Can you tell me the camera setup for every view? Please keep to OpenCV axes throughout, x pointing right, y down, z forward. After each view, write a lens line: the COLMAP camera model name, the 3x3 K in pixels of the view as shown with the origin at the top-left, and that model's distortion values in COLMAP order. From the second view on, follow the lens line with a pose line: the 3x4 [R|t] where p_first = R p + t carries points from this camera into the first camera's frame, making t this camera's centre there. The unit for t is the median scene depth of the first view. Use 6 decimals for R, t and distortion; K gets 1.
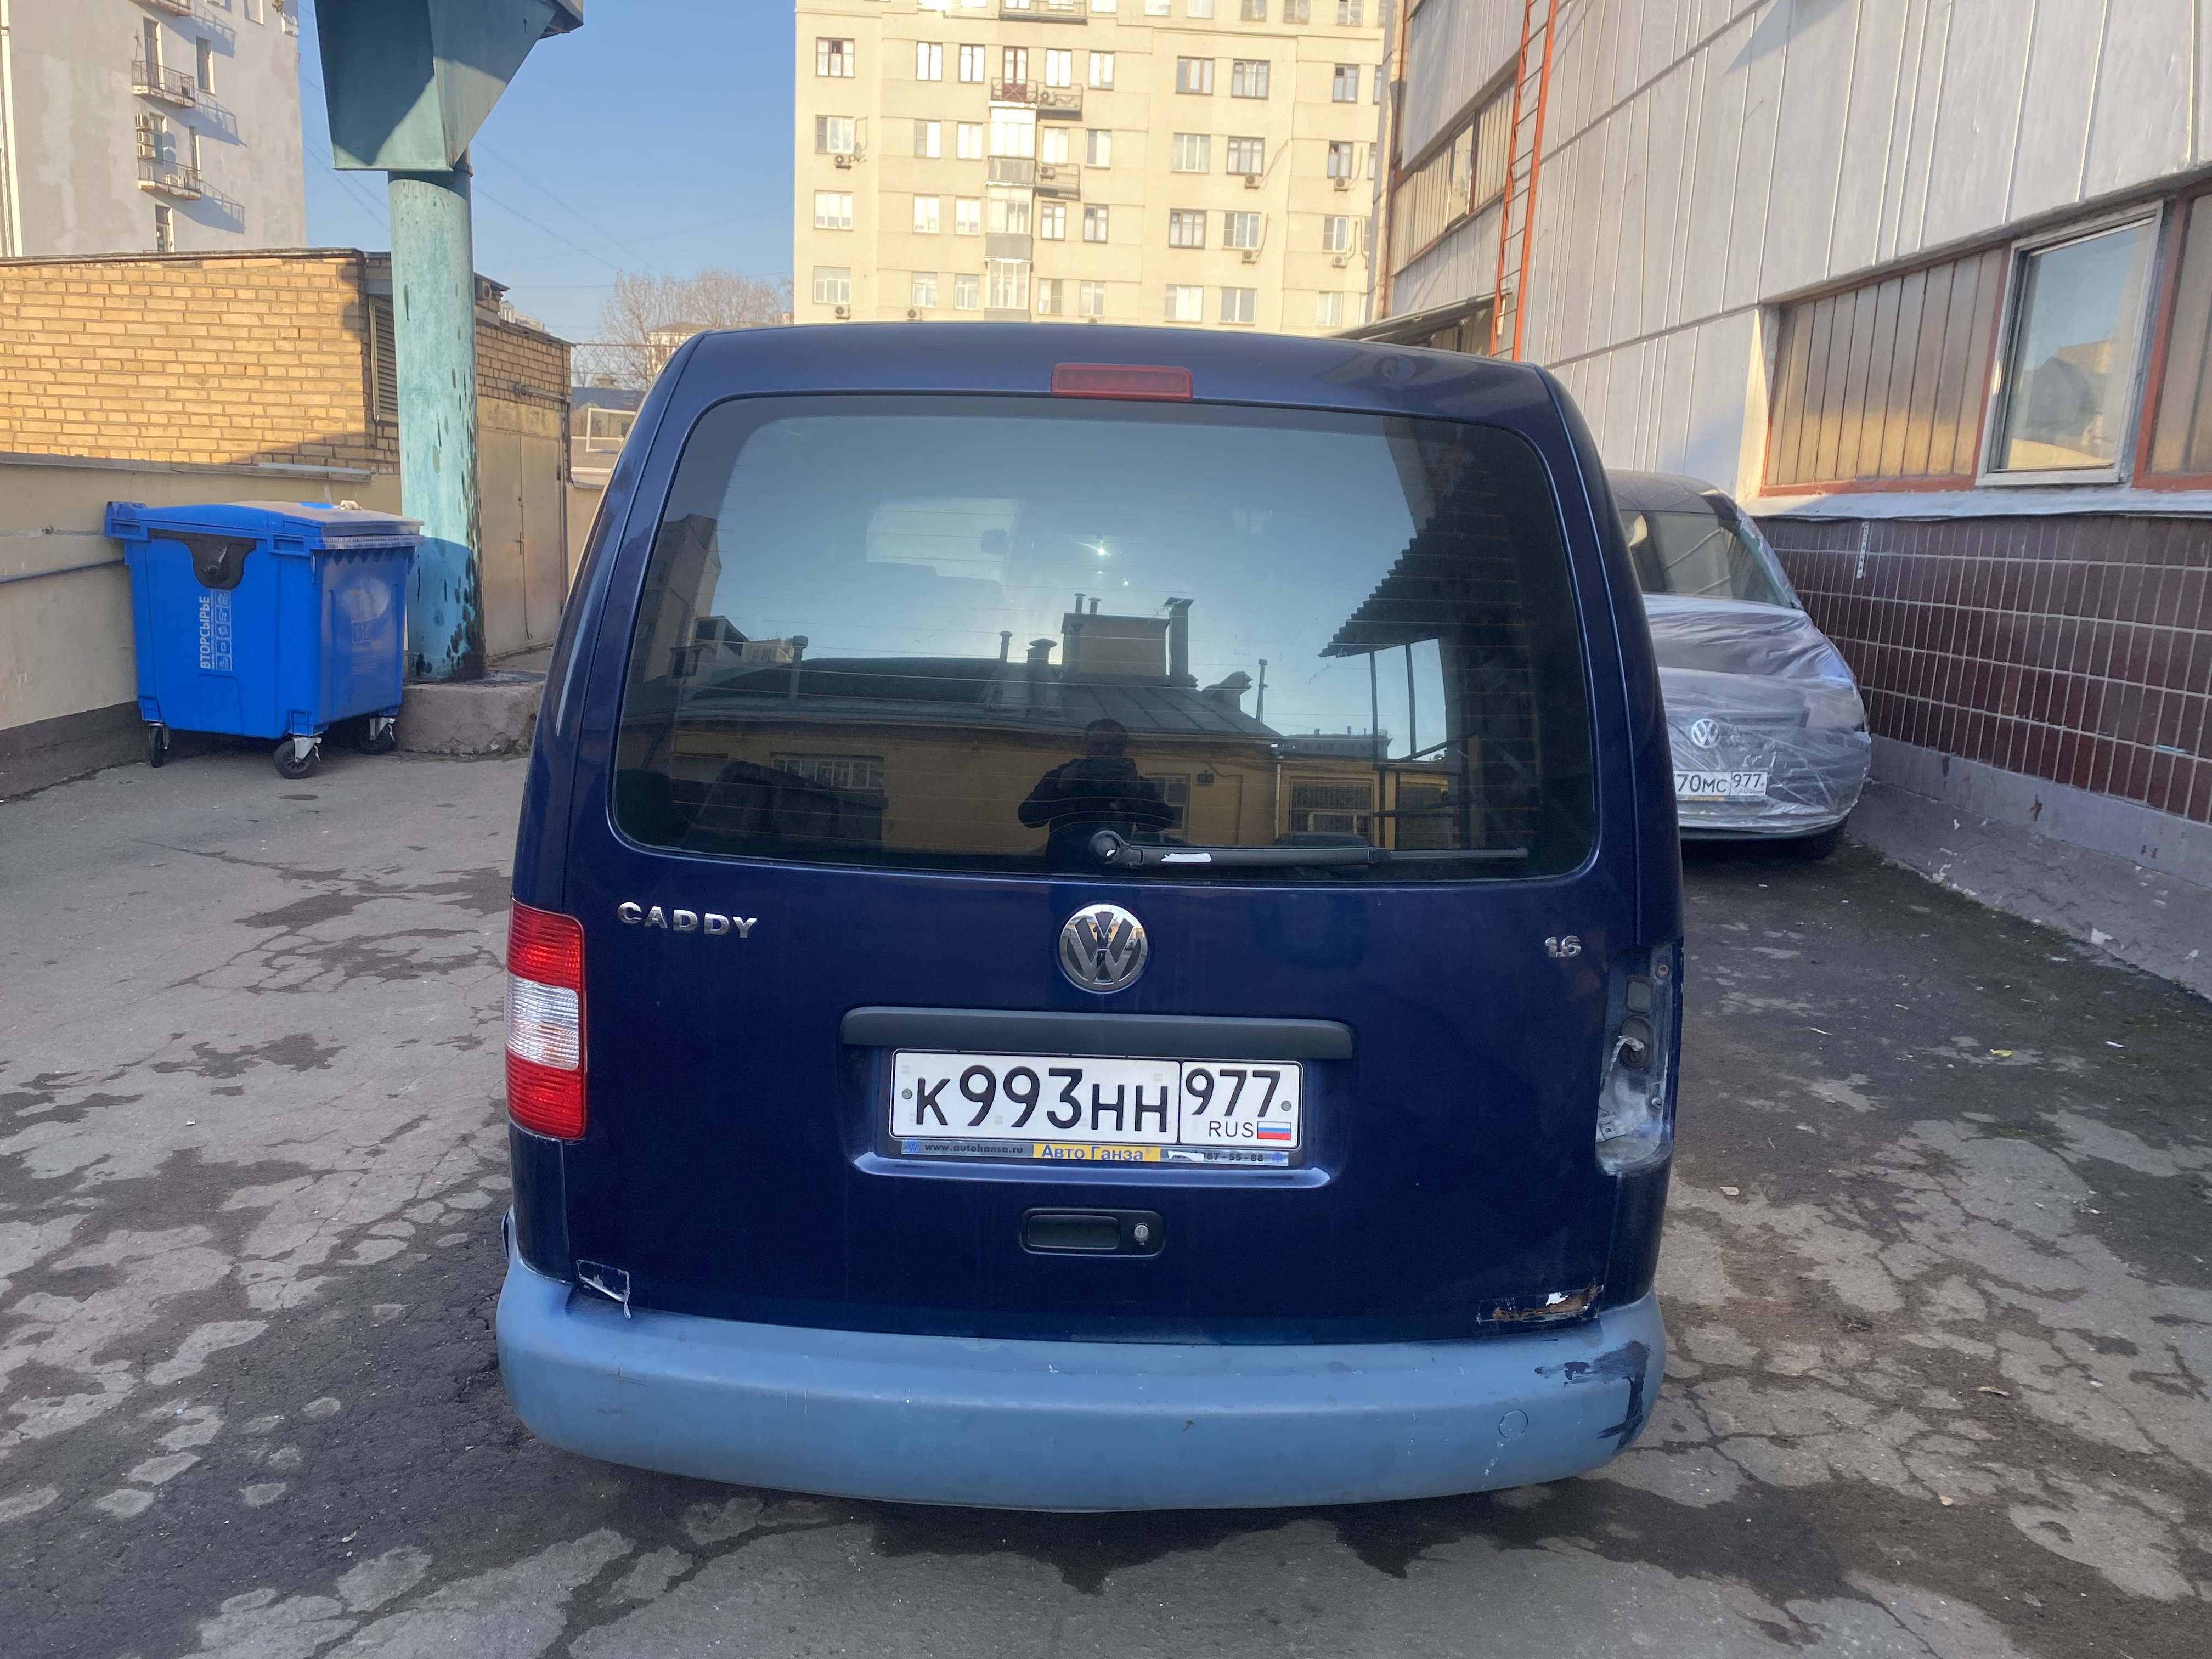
lens RADIAL K [[1660.3, 0, 1106.0], [0, 1660.3, 829.5], [0, 0, 1]] dist [0.084995, -0.101609]
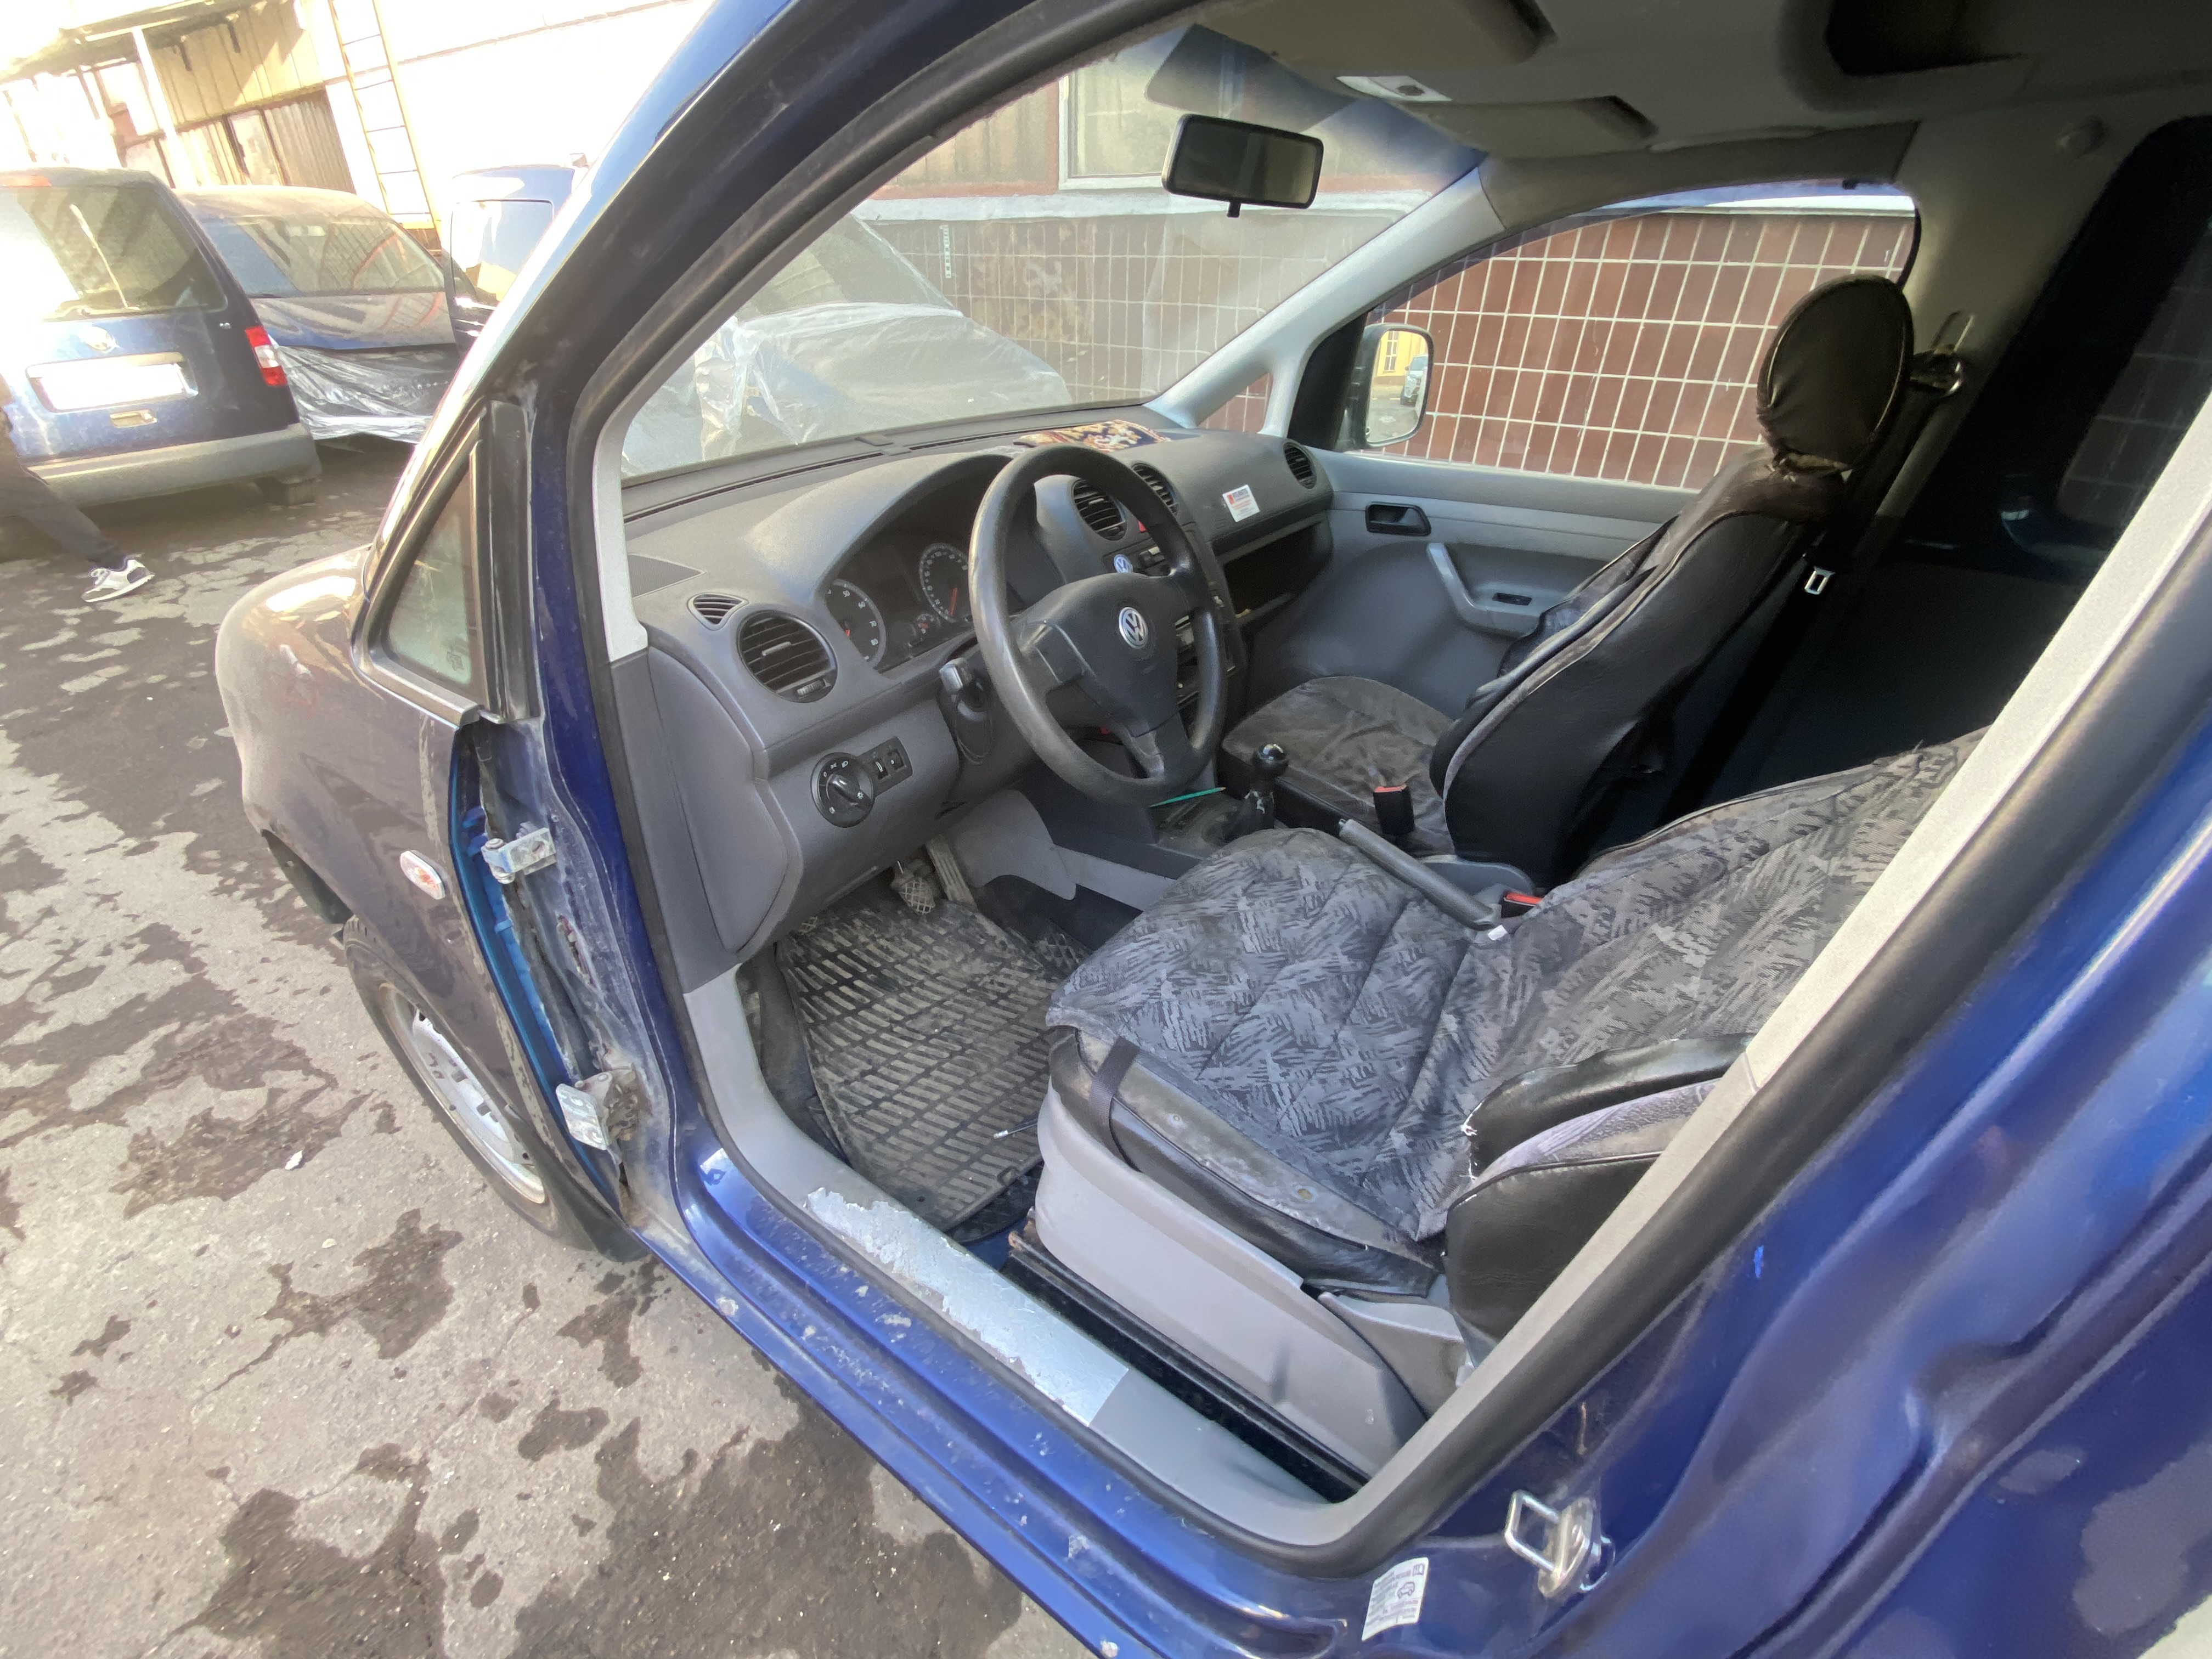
lens RADIAL K [[892.9, 0, 1102.8], [0, 892.9, 822.3], [0, 0, 1]] dist [0.005079, -0.012646]
pose [[0.565935, -0.459248, 0.684696, -0.359577], [0.157648, 0.875444, 0.456886, -0.220263], [-0.809237, -0.150627, 0.567844, 1.301752]]
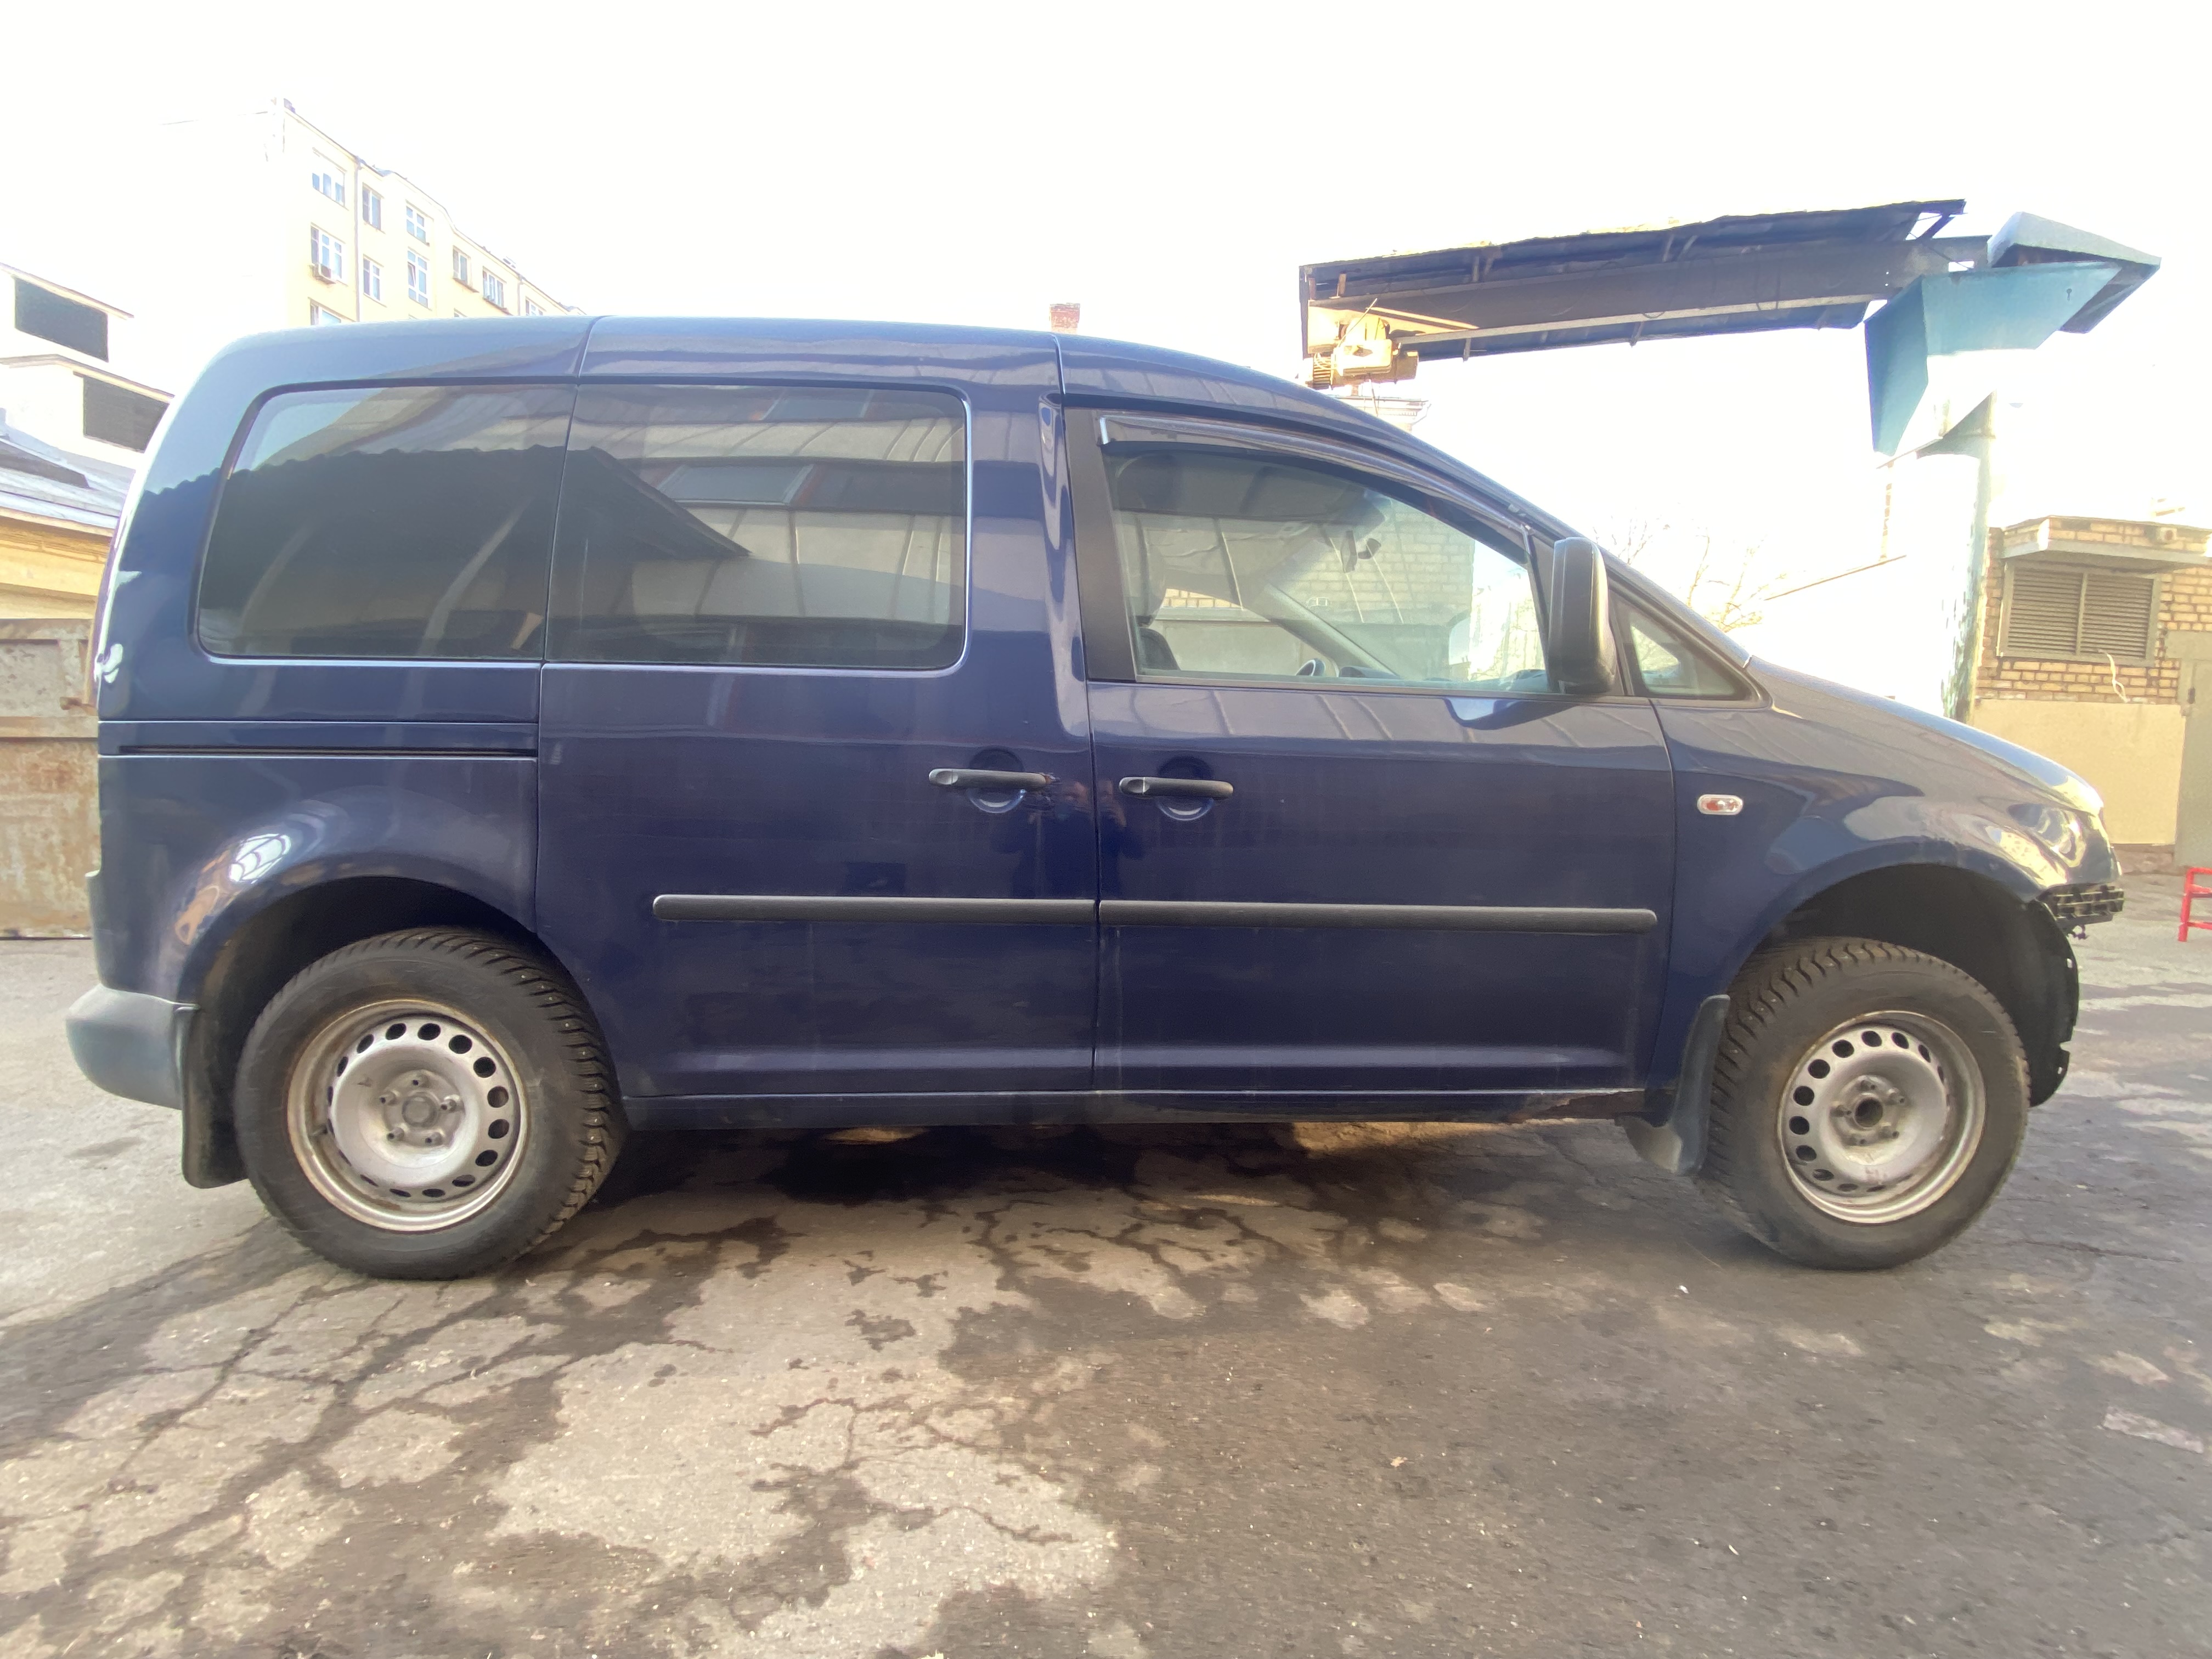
lens RADIAL K [[892.9, 0, 1102.8], [0, 892.9, 822.3], [0, 0, 1]] dist [0.005079, -0.012646]
pose [[0.025049, 0.042404, -0.998787, 0.768509], [-0.205054, 0.978074, 0.036382, -0.027532], [0.978430, 0.203894, 0.033195, 1.286049]]
